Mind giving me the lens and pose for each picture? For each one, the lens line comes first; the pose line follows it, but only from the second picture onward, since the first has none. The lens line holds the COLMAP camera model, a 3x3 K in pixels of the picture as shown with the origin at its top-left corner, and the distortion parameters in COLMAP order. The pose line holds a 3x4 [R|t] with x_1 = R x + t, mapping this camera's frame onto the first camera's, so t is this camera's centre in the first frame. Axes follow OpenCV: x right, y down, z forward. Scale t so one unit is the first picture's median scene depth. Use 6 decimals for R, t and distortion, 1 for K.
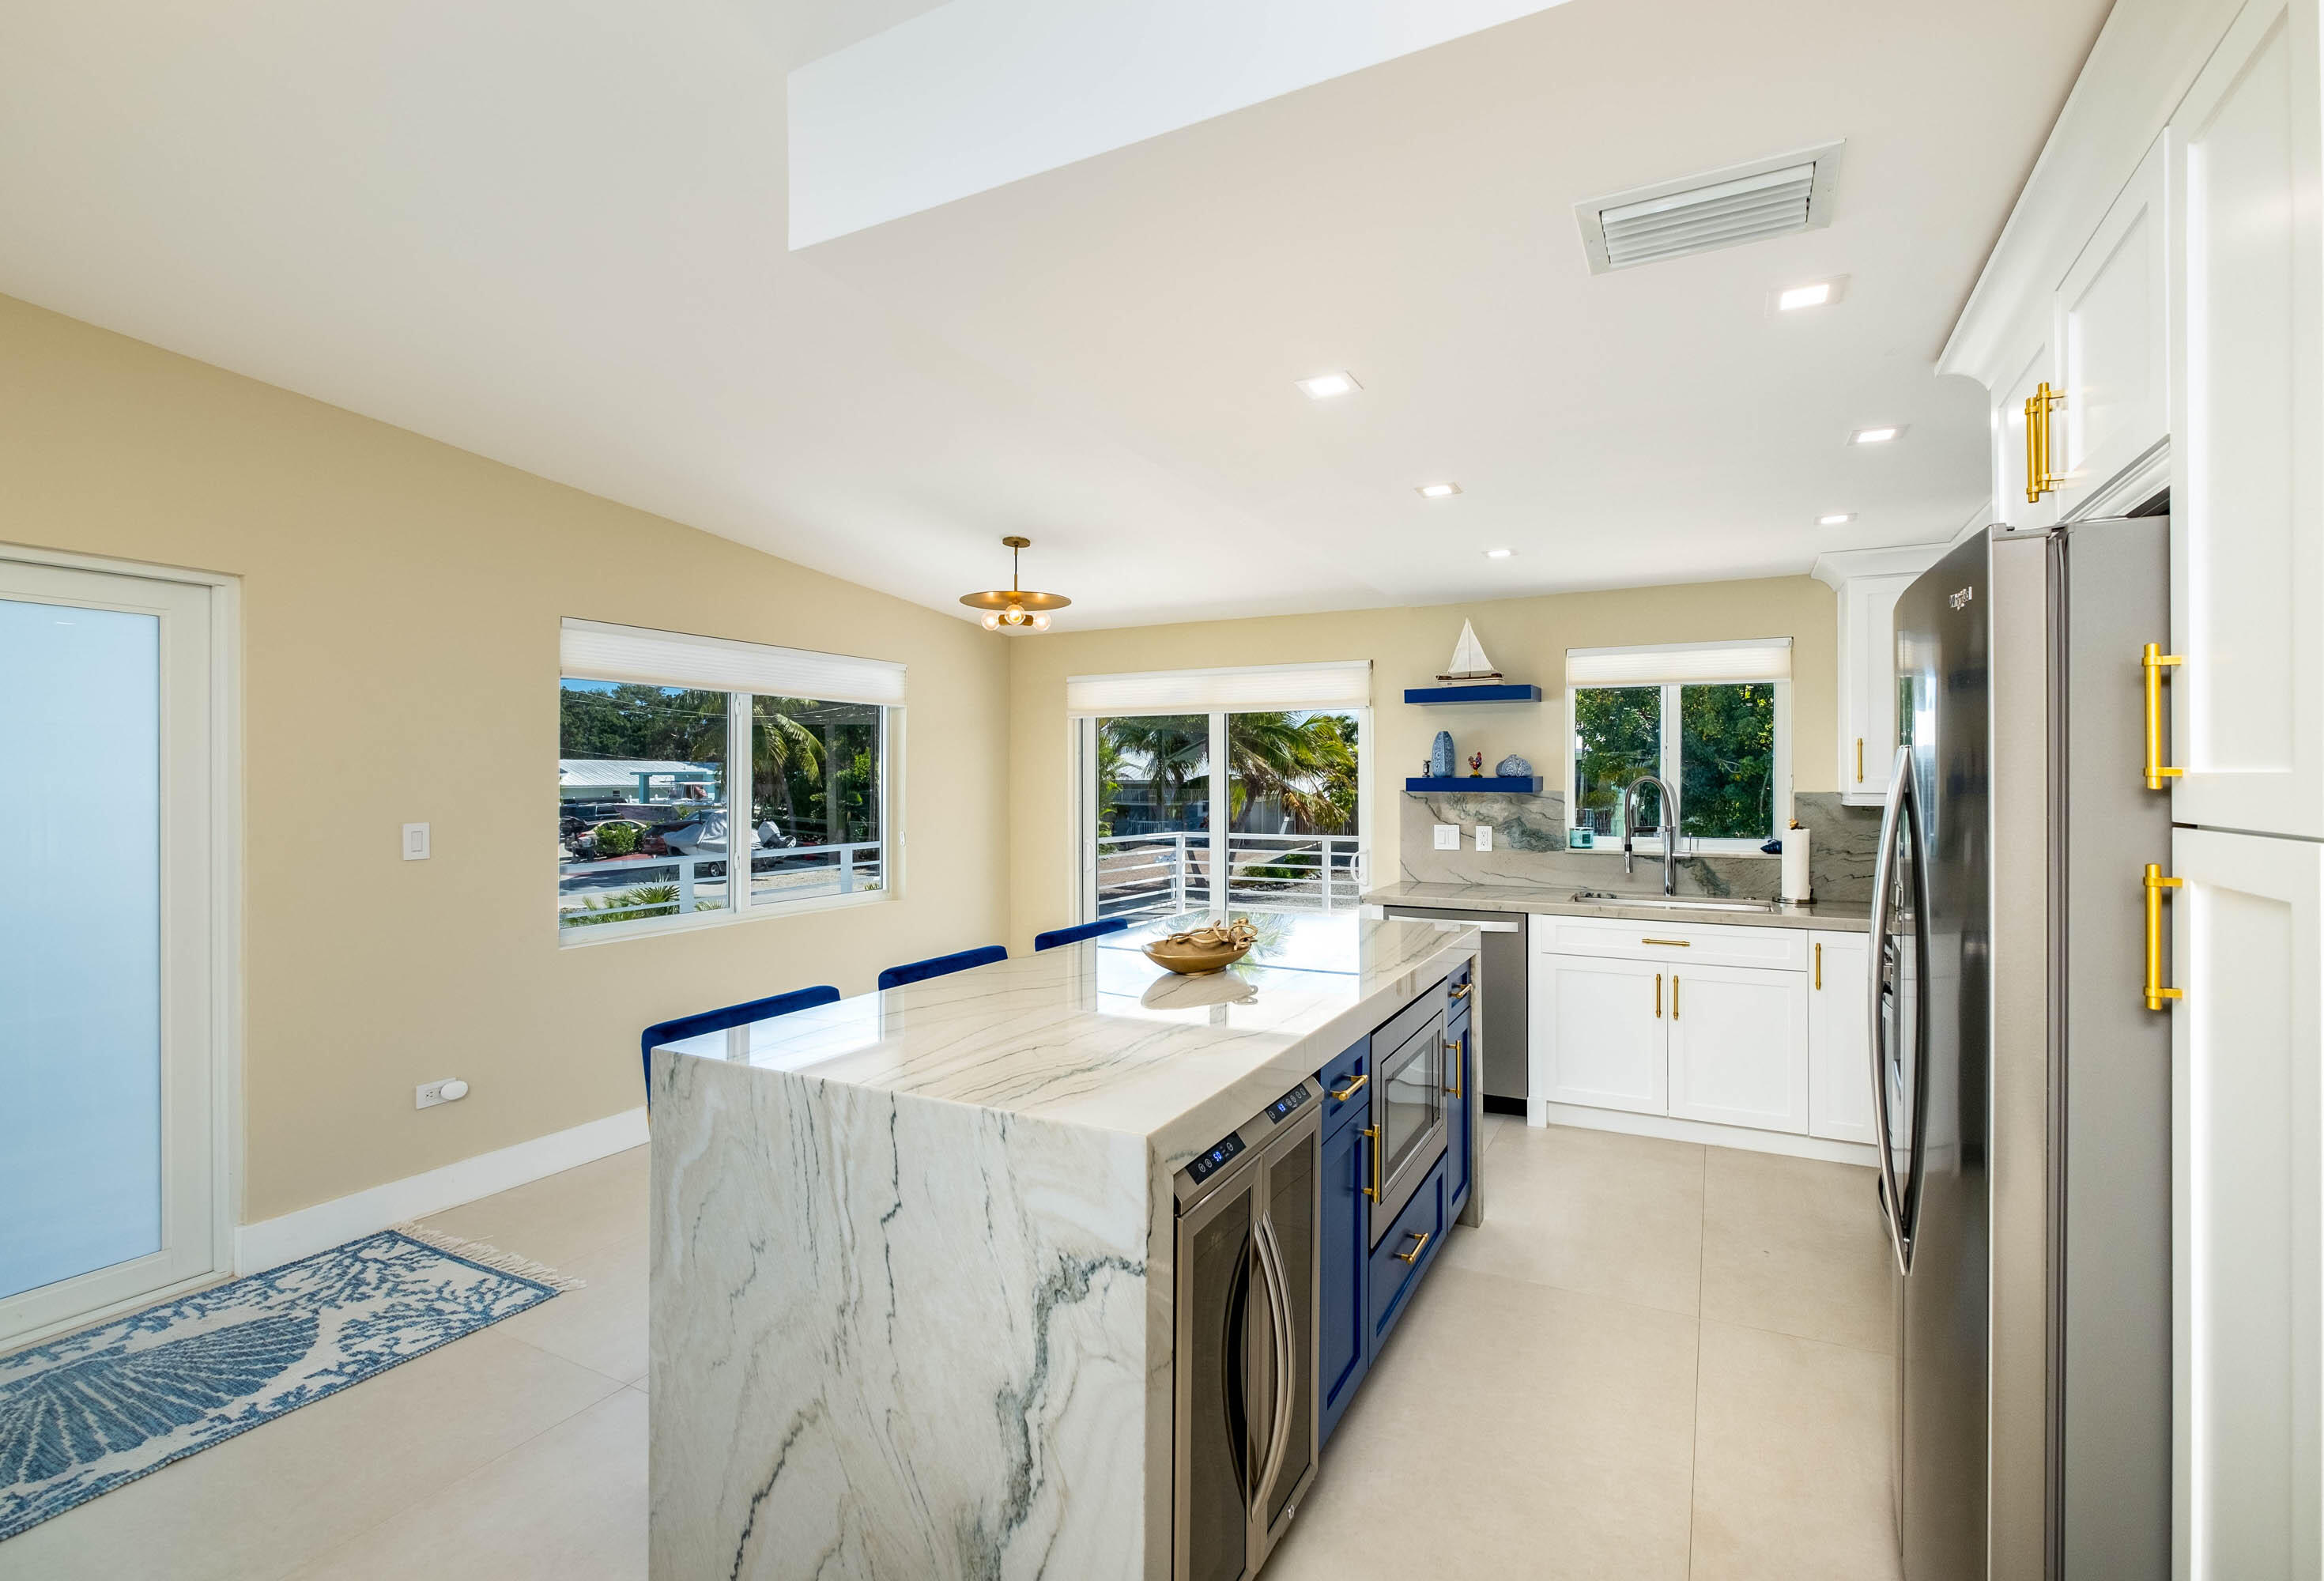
lens RADIAL K [[1054.4, 0, 1162.0], [0, 1054.4, 790.5], [0, 0, 1]] dist [-0.002925, -0.000709]
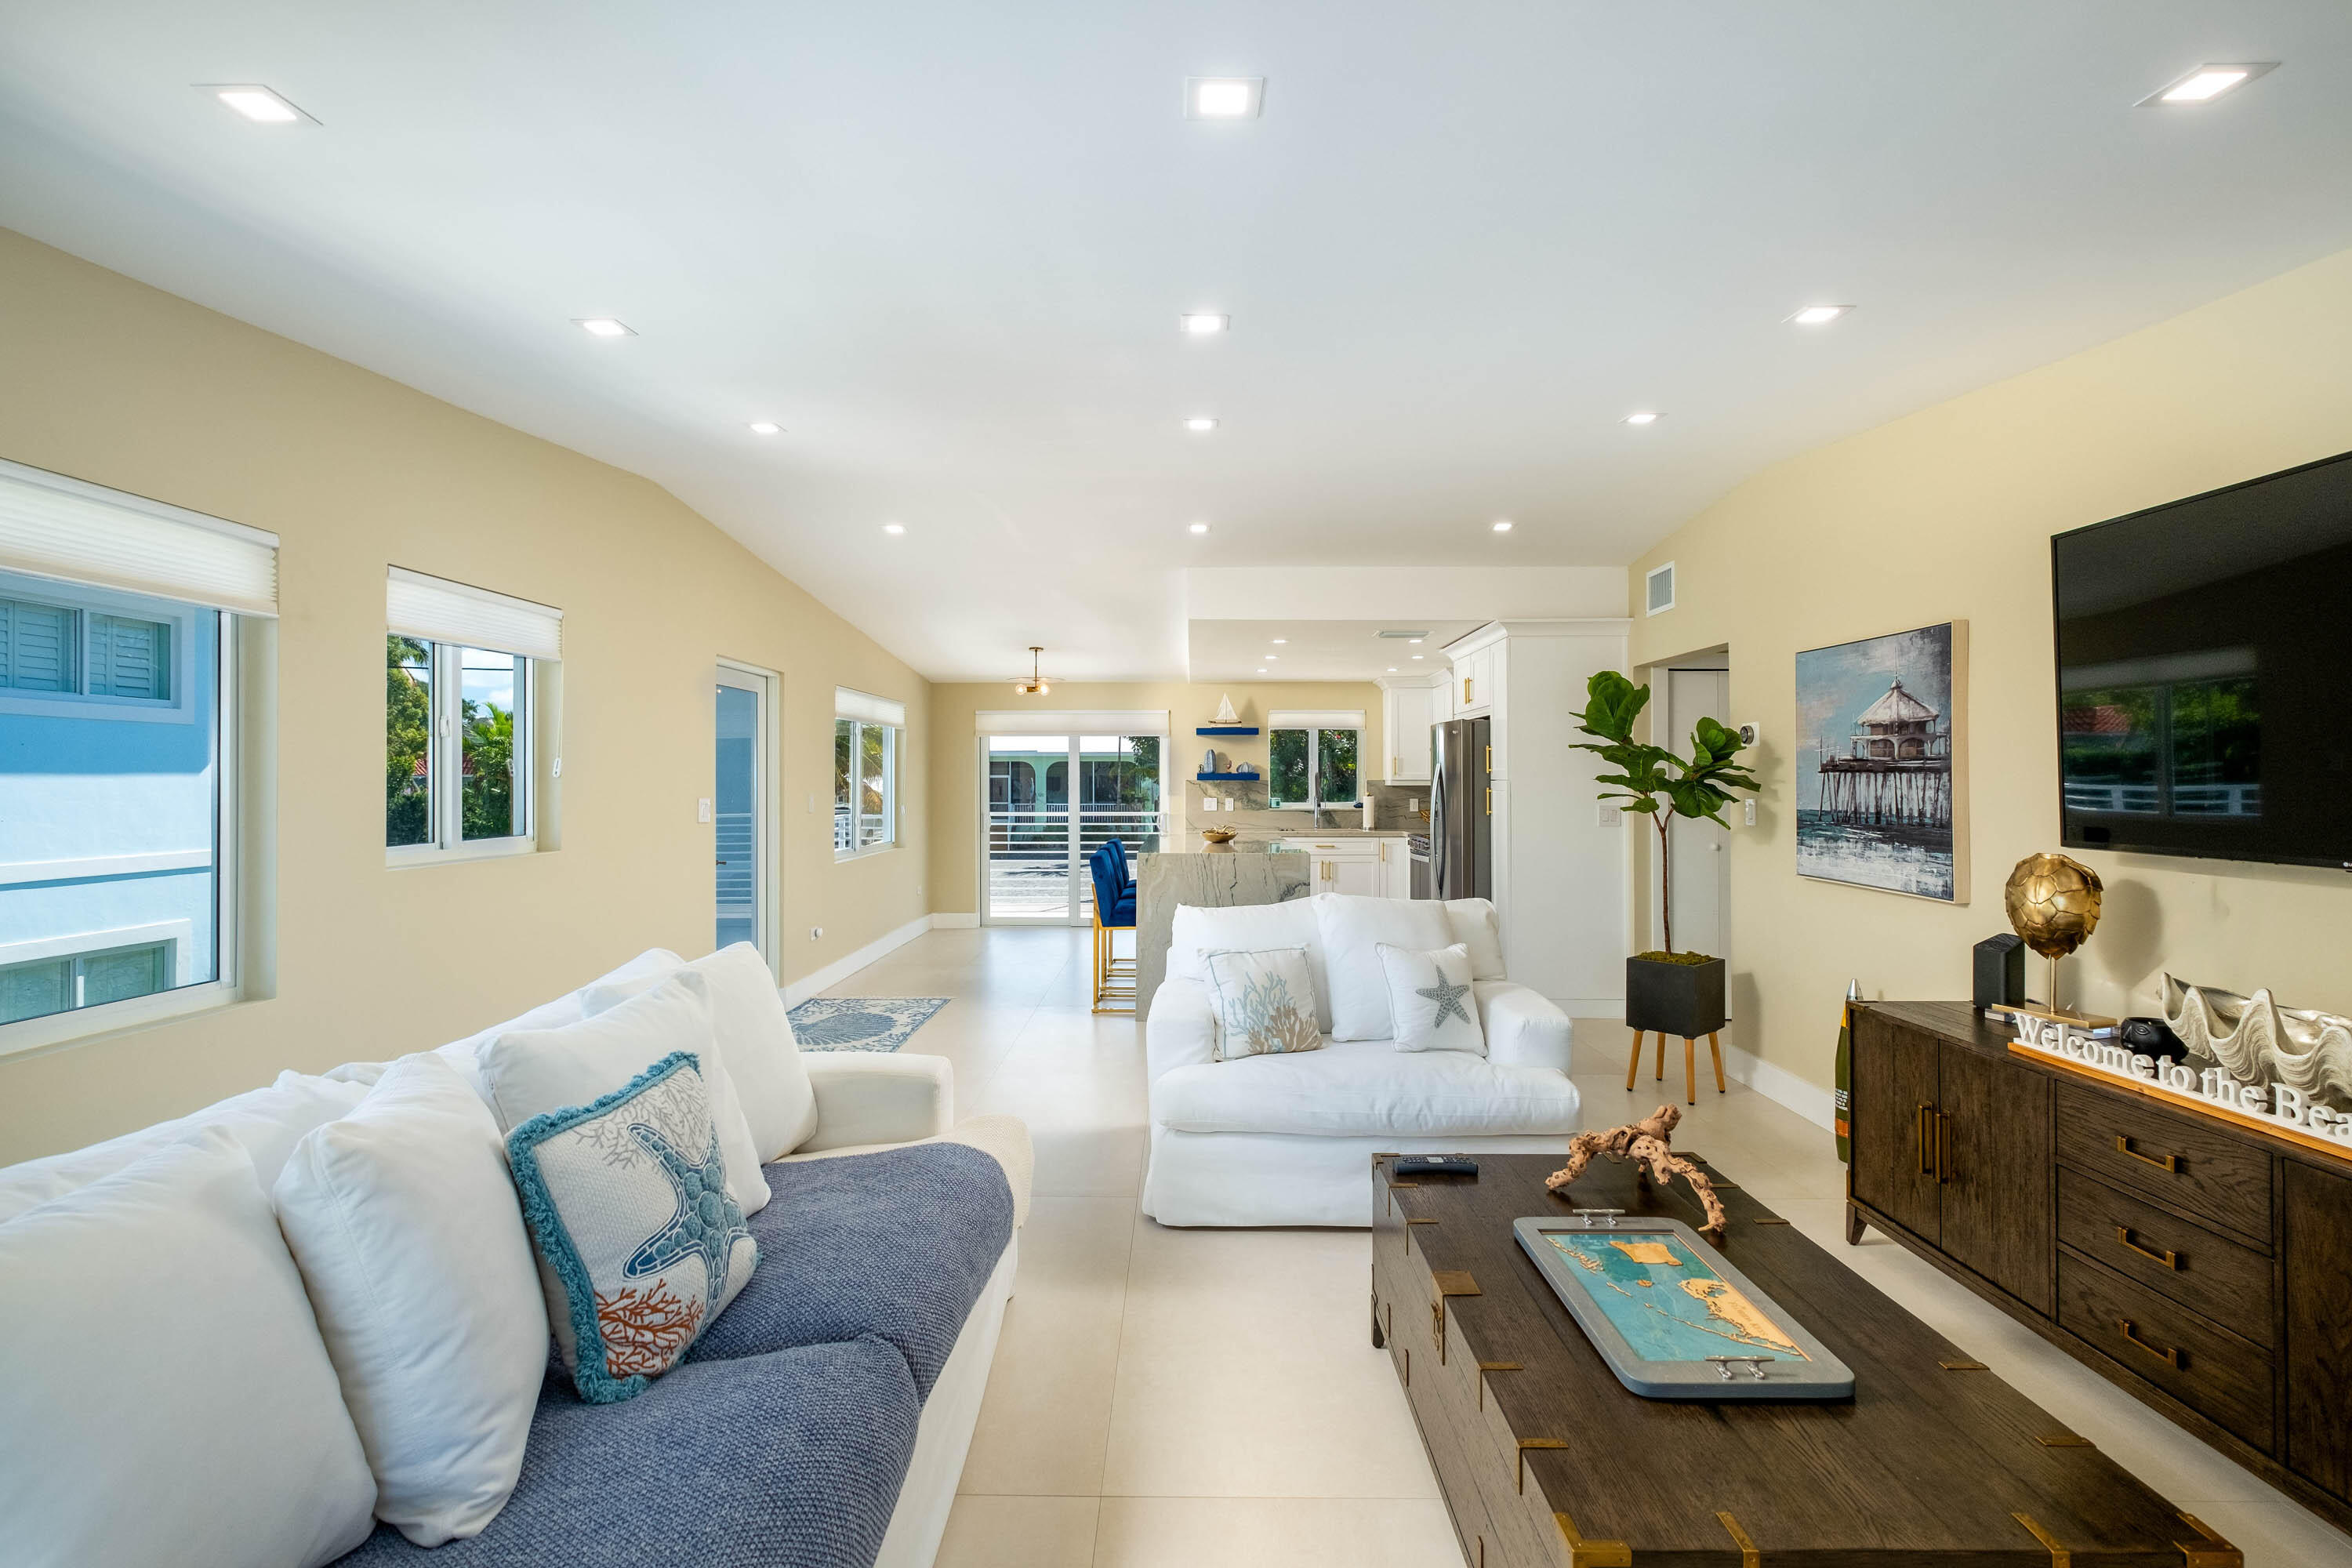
lens RADIAL K [[1072.2, 0, 1176.0], [0, 1072.2, 784.0], [0, 0, 1]] dist [-0.000668, -0.000054]
pose [[0.890881, 0.001398, 0.454235, -0.717449], [0.001420, 0.999982, -0.005863, 0.019739], [-0.454235, 0.005868, 0.890863, -0.765850]]
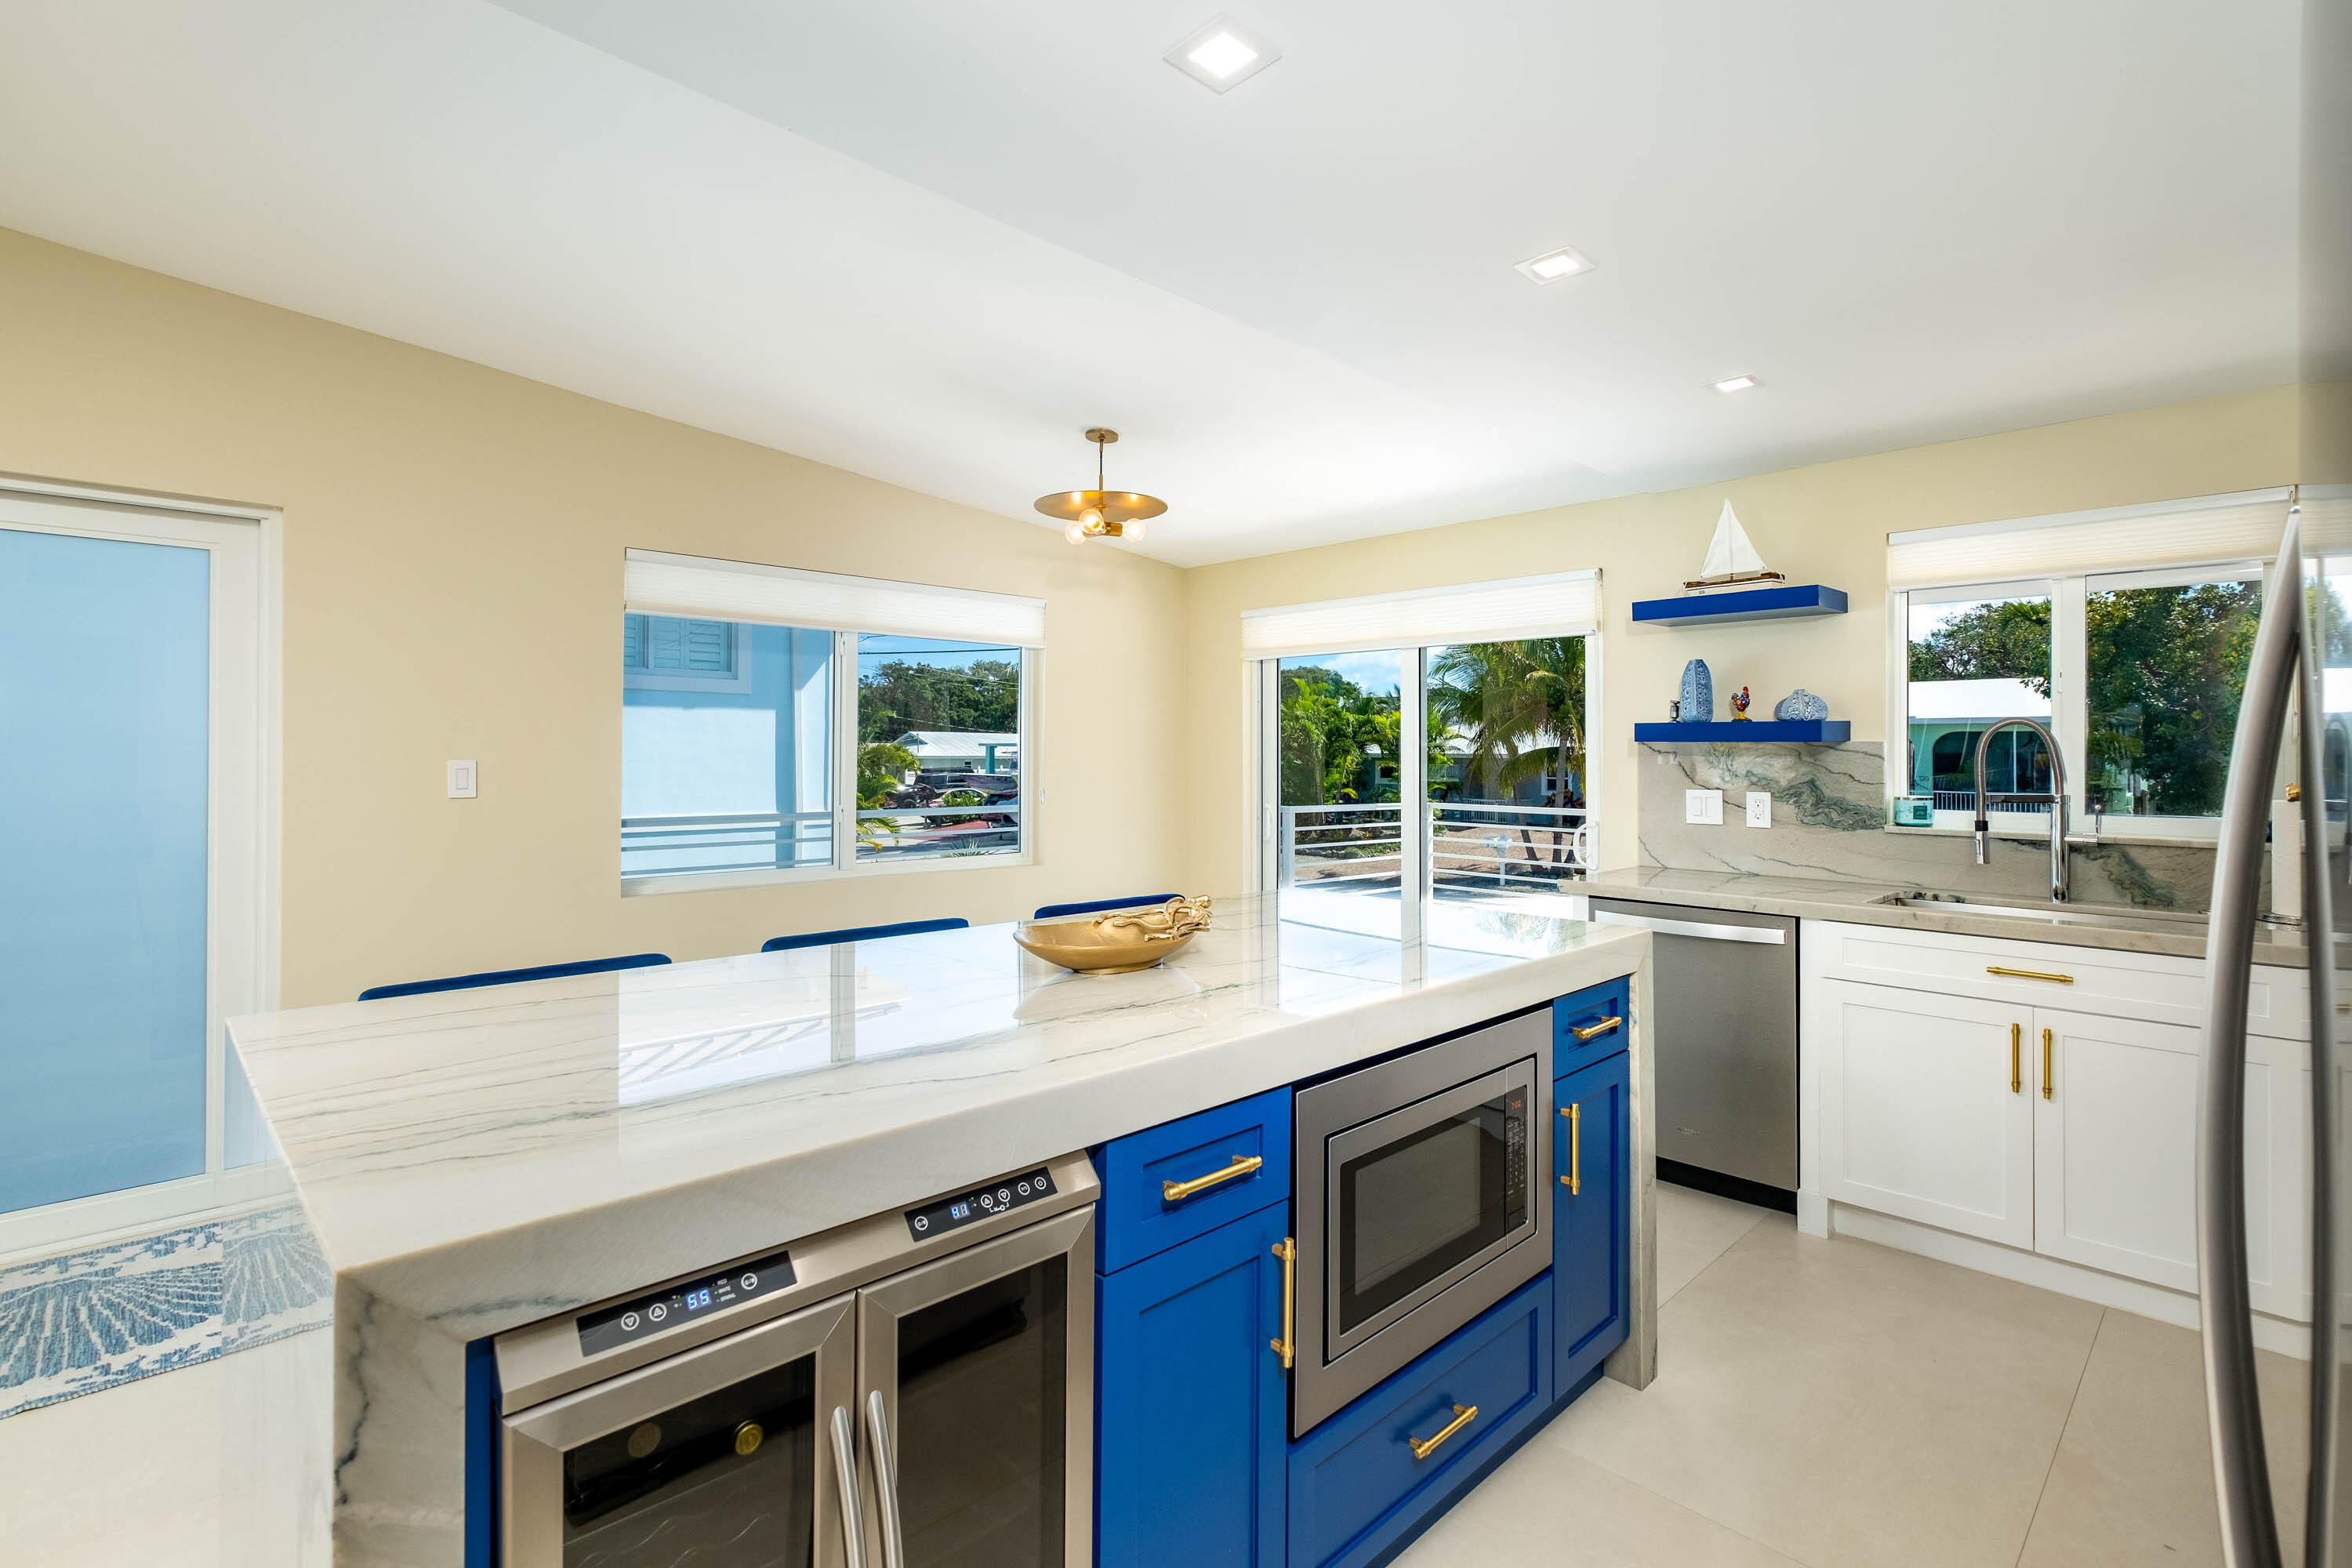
lens RADIAL K [[1090.0, 0, 1170.2], [0, 1090.0, 756.2], [0, 0, 1]] dist [-0.002463, -0.000216]
pose [[0.948786, 0.007752, -0.315825, 0.167179], [-0.011206, 0.999896, -0.009123, 0.021554], [0.315722, 0.012195, 0.948773, 0.186921]]
